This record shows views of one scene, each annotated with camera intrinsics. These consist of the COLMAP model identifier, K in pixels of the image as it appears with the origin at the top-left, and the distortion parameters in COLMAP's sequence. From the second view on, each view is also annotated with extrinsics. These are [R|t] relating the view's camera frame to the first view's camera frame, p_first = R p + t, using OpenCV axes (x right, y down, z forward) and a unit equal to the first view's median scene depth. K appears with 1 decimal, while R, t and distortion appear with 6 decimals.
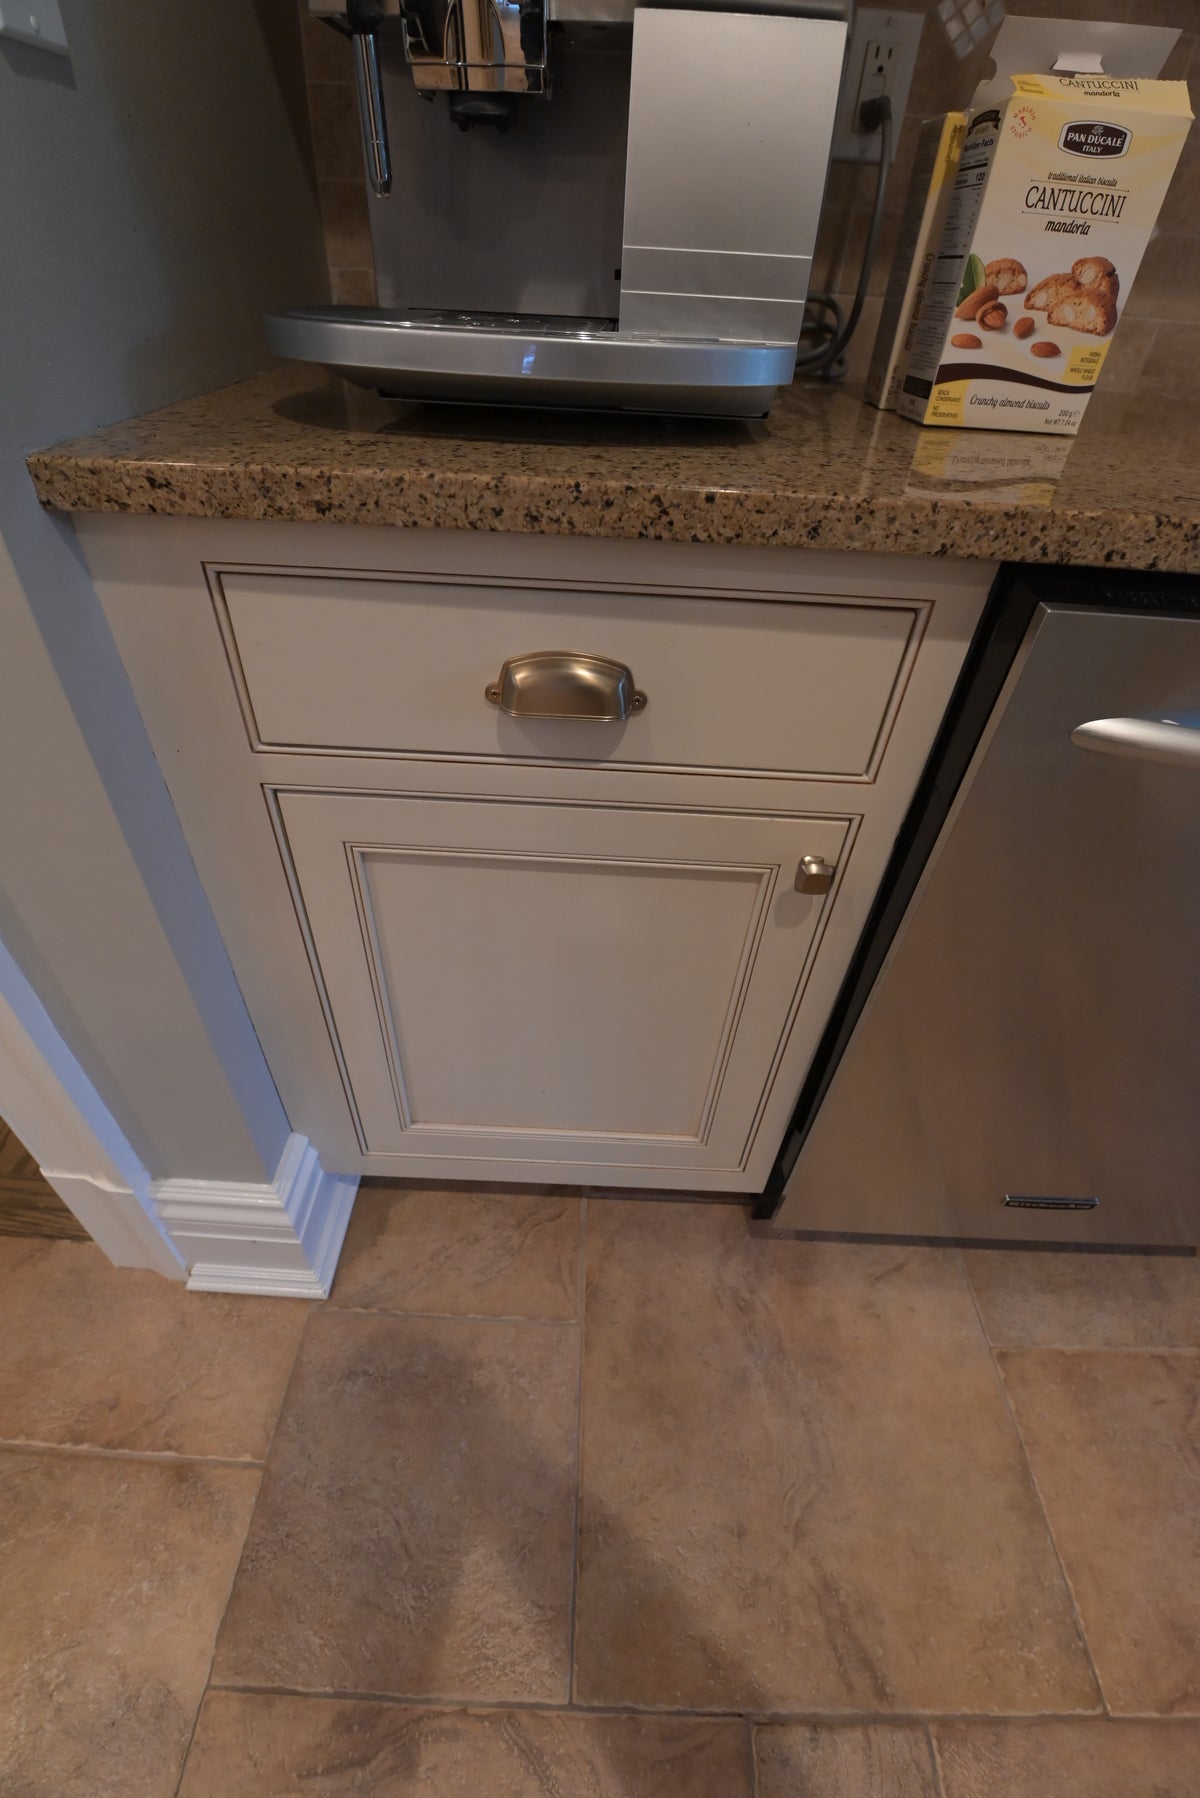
lens RADIAL K [[767.3, 0, 594.6], [0, 767.3, 893.6], [0, 0, 1]] dist [-0.015014, -0.006022]
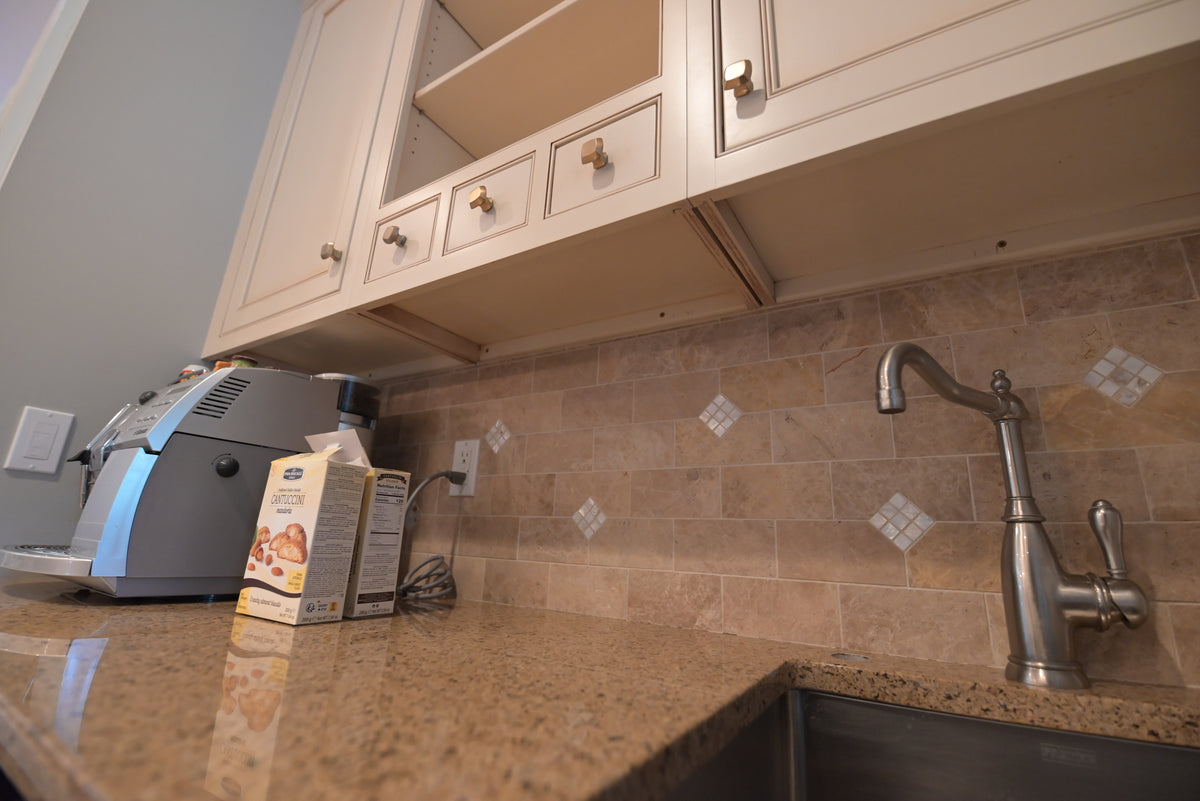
lens RADIAL K [[512.1, 0, 605.1], [0, 512.1, 396.9], [0, 0, 1]] dist [-0.015014, -0.006022]
pose [[0.869670, -0.143653, -0.472268, 1.788740], [-0.322438, 0.559106, -0.763828, -0.334269], [0.373774, 0.816556, 0.439919, 0.488683]]
